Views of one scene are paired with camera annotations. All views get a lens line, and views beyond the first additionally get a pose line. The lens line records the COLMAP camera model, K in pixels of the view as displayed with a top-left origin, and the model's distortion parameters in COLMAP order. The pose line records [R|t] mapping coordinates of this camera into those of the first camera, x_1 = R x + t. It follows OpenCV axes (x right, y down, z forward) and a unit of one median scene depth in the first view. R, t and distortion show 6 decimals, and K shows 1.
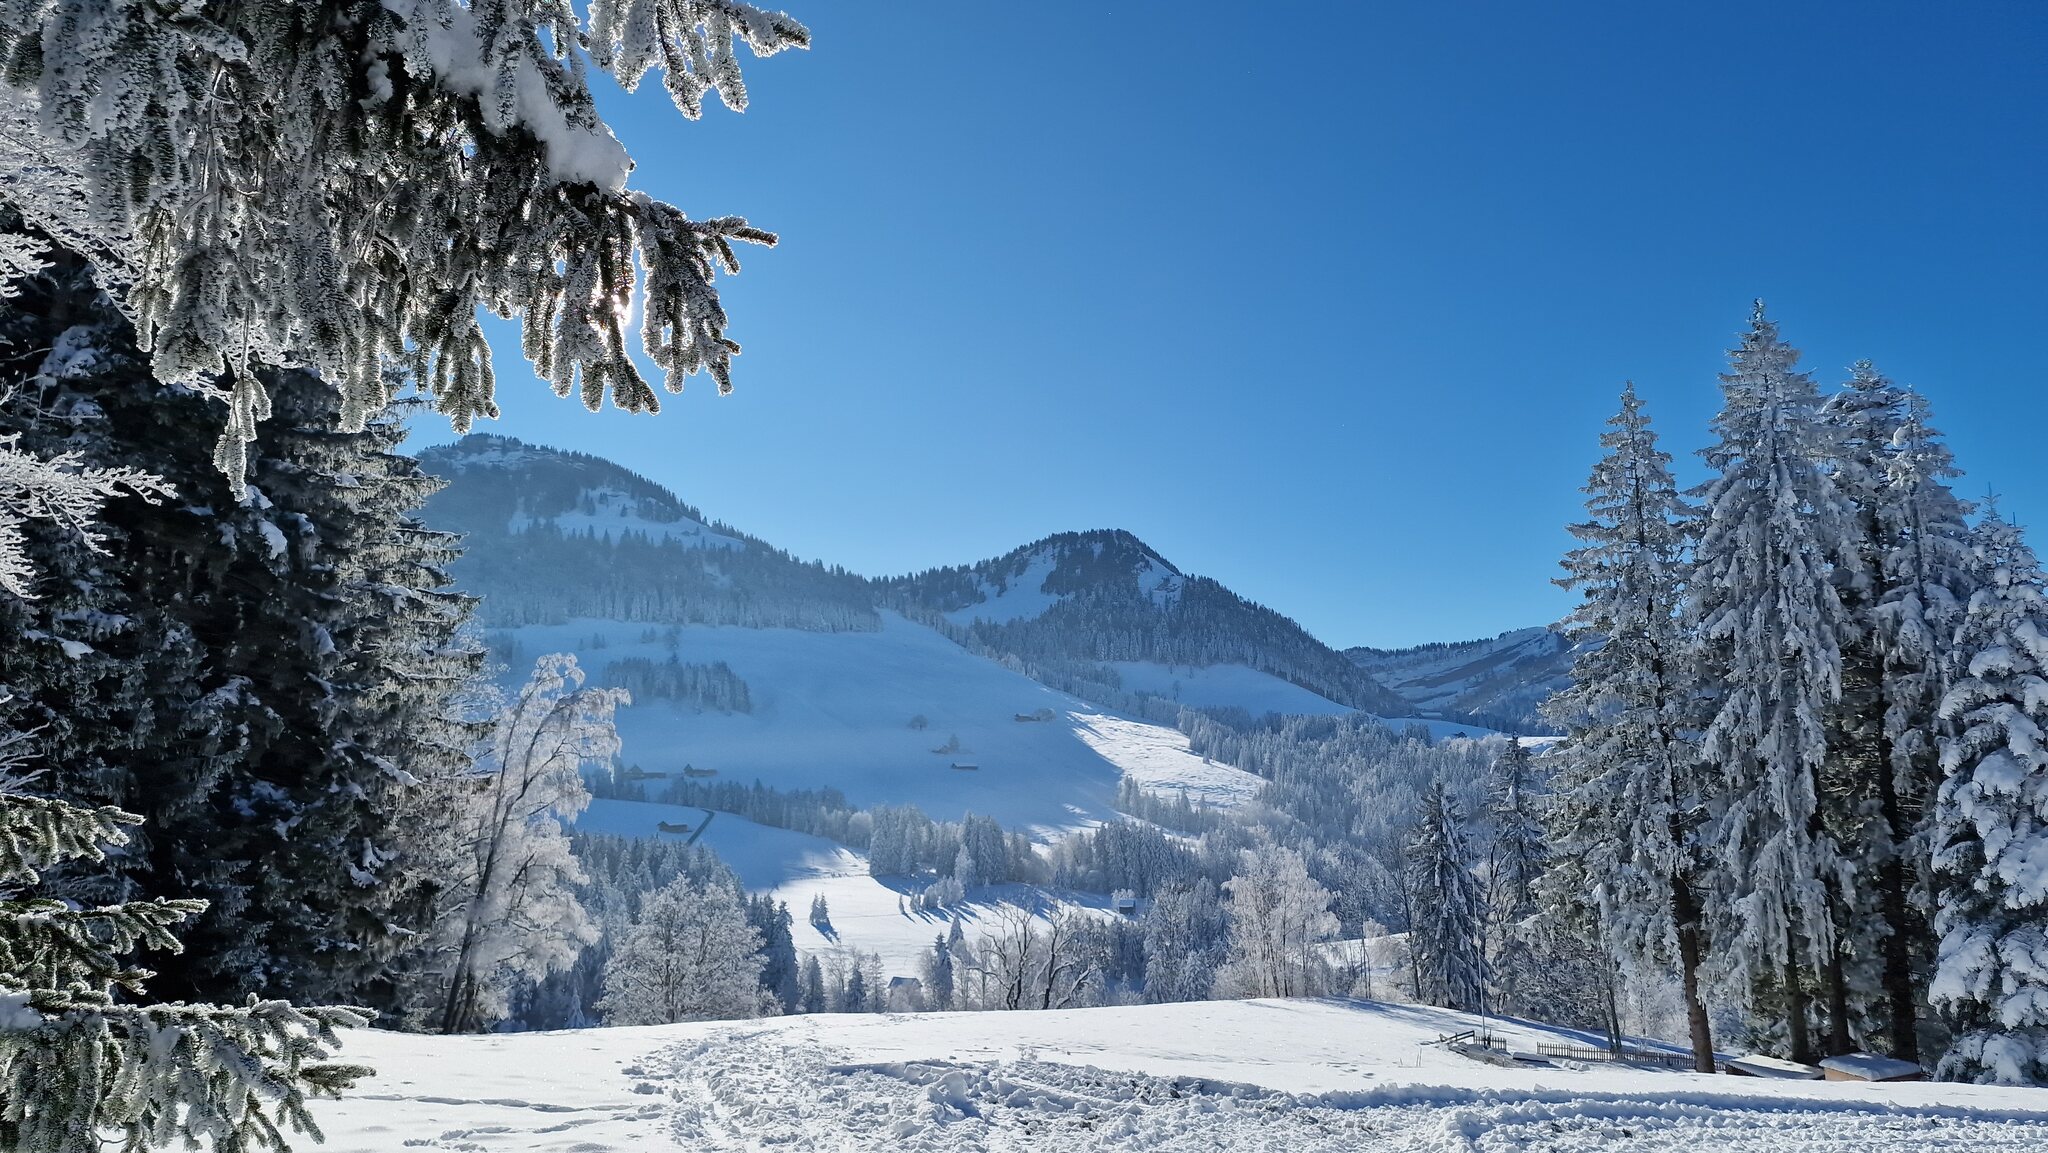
lens RADIAL K [[1298.5, 0, 1030.7], [0, 1298.5, 595.4], [0, 0, 1]] dist [-0.000474, -0.002365]
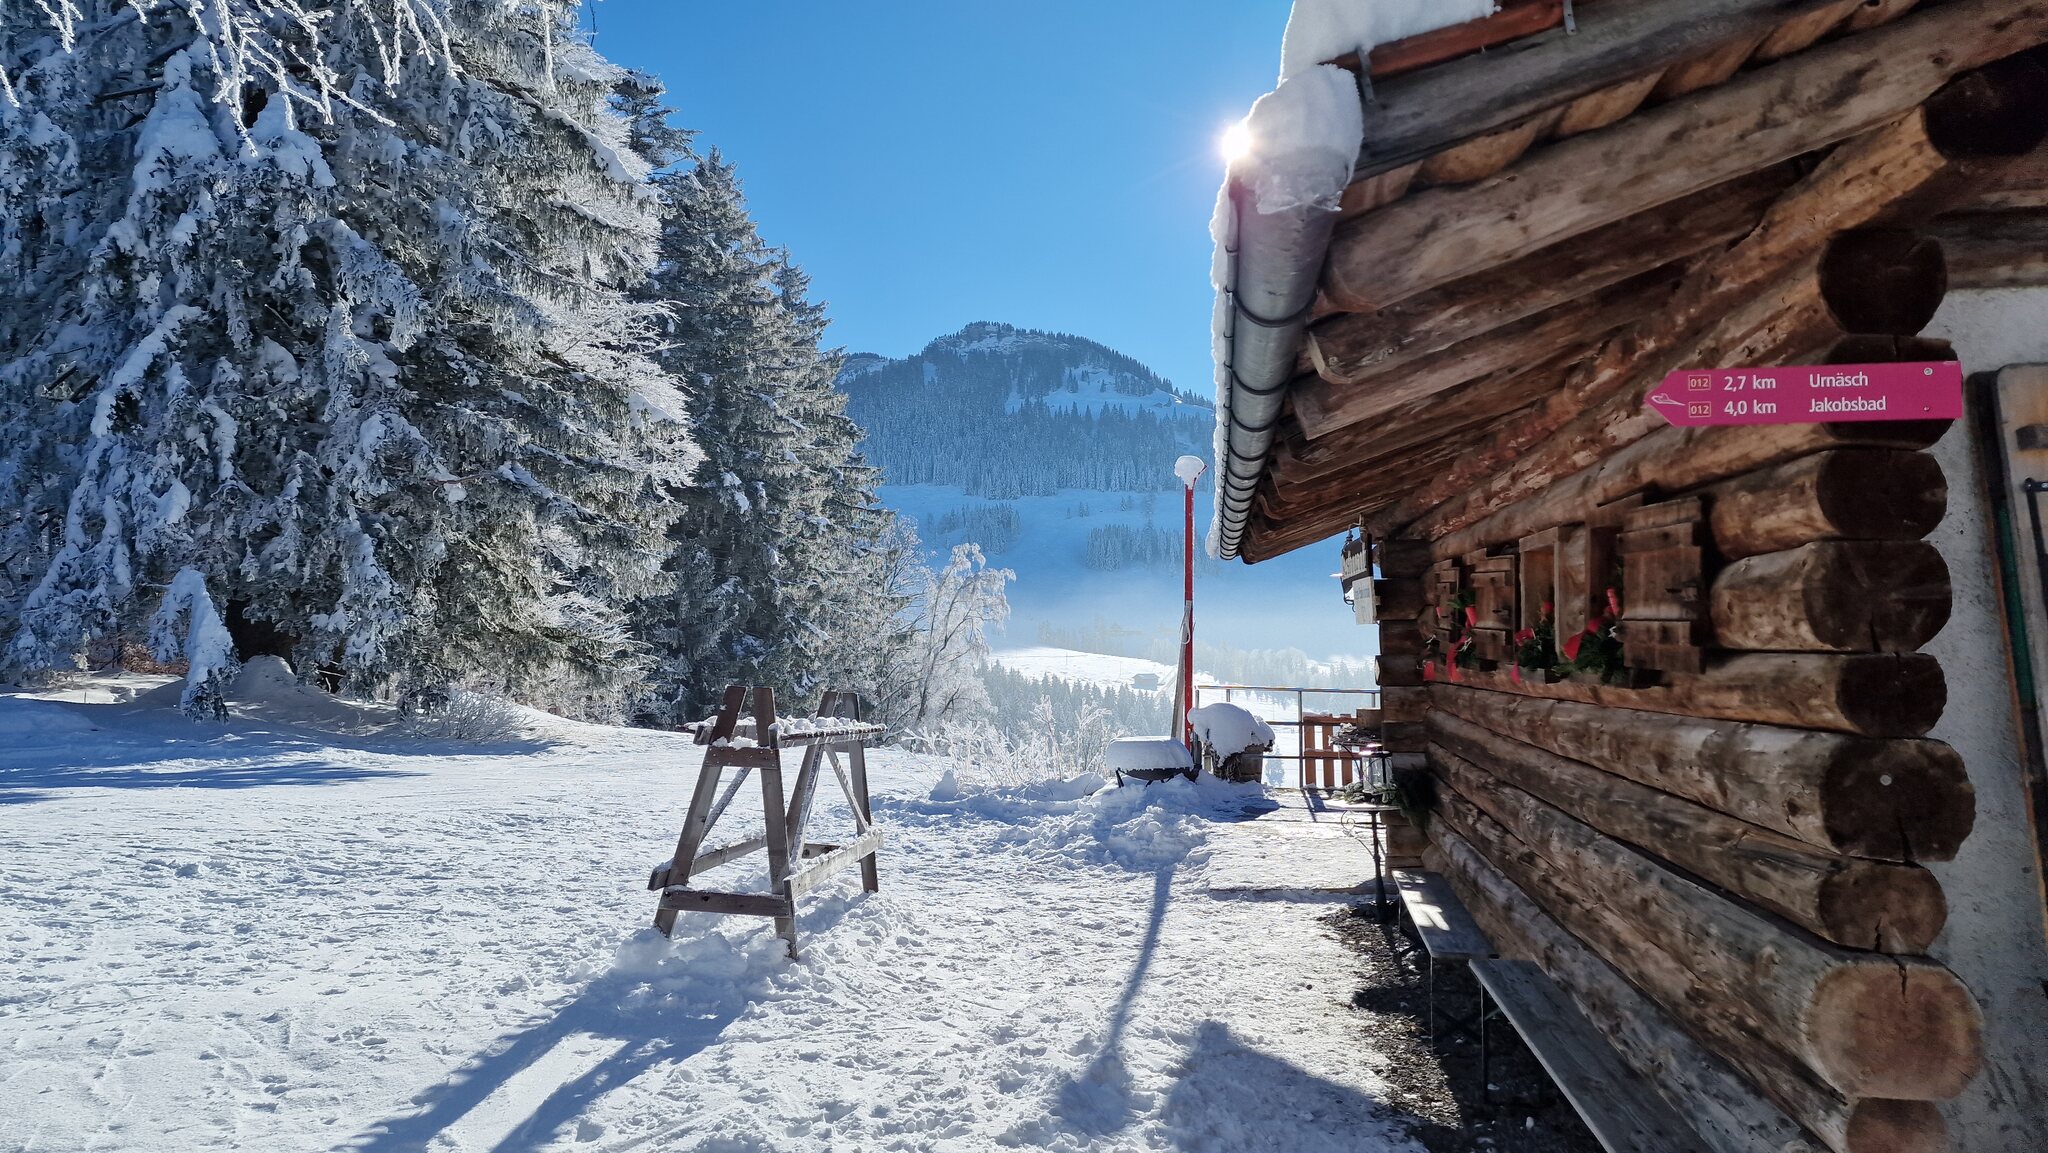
lens RADIAL K [[1298.5, 0, 1020.0], [0, 1298.5, 570.0], [0, 0, 1]] dist [-0.000474, -0.002365]
pose [[0.927369, -0.006149, -0.374098, 0.246905], [0.039239, 0.995949, 0.080903, -0.044497], [0.372085, -0.089706, 0.923854, -0.291344]]
